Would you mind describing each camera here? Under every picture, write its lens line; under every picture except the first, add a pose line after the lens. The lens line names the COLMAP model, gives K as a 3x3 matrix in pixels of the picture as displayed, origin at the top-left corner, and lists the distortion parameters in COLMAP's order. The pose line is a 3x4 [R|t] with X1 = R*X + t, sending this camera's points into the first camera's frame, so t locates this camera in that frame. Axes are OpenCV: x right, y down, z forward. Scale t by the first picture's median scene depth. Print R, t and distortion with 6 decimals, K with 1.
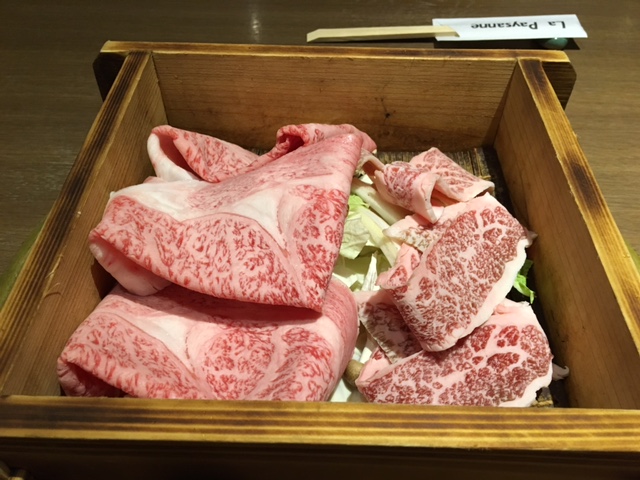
lens RADIAL K [[553.2, 0, 320.0], [0, 553.2, 240.0], [0, 0, 1]] dist [0.039724, -0.124791]
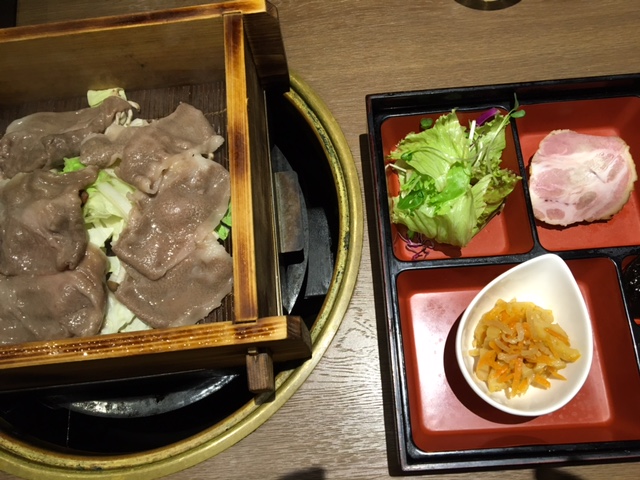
lens RADIAL K [[539.1, 0, 320.0], [0, 539.1, 240.0], [0, 0, 1]] dist [0.100695, -0.170301]
pose [[0.990730, -0.131877, -0.032607, 0.532346], [0.134292, 0.914529, 0.381579, -0.300830], [-0.020501, -0.382421, 0.923761, -0.279189]]
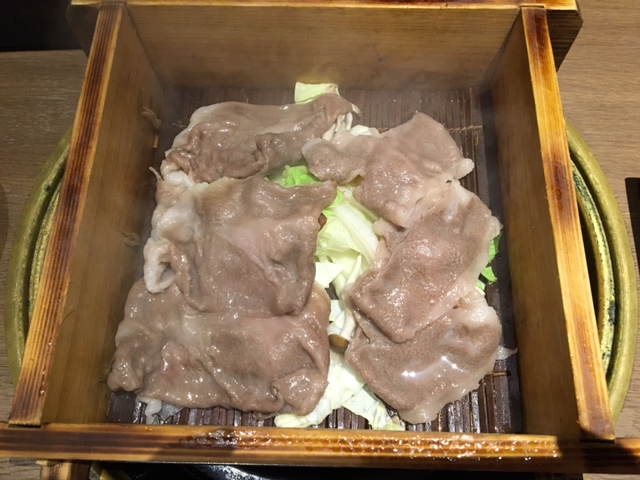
lens RADIAL K [[539.1, 0, 320.0], [0, 539.1, 240.0], [0, 0, 1]] dist [0.100695, -0.170301]
pose [[0.999747, -0.007941, -0.021058, 0.038355], [0.014912, 0.934547, 0.355528, -0.289872], [0.016857, -0.355752, 0.934428, 0.009423]]
